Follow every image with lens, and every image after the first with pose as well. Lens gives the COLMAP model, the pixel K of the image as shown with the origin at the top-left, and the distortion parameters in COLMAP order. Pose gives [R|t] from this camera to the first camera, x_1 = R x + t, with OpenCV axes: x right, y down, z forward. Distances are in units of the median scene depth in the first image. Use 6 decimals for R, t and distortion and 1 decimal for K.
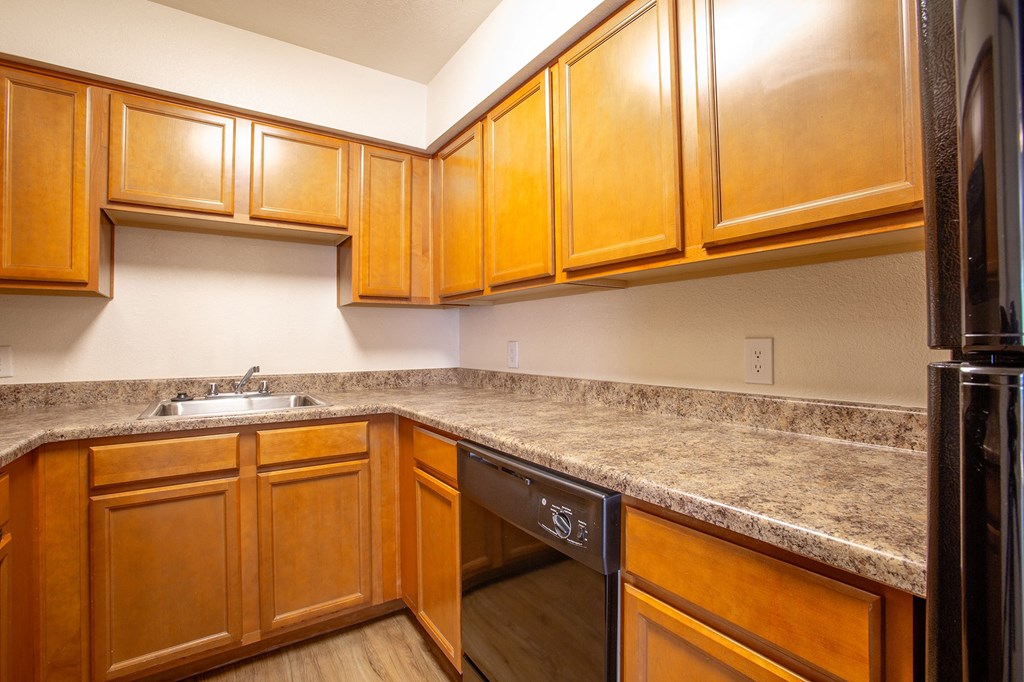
lens RADIAL K [[470.5, 0, 522.9], [0, 470.5, 334.0], [0, 0, 1]] dist [-0.085938, 0.032909]
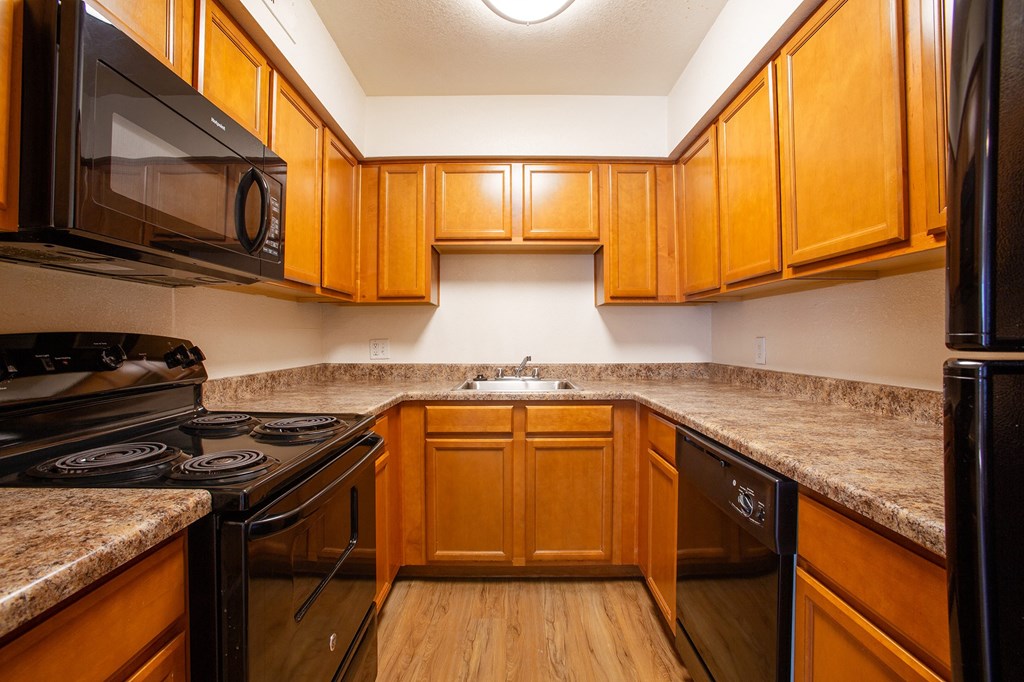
lens RADIAL K [[470.5, 0, 522.9], [0, 470.5, 334.0], [0, 0, 1]] dist [-0.085938, 0.032909]
pose [[0.835450, 0.000640, -0.549566, 0.135048], [0.004926, 0.999950, 0.008652, -0.002563], [0.549545, -0.009935, 0.835405, -0.109113]]
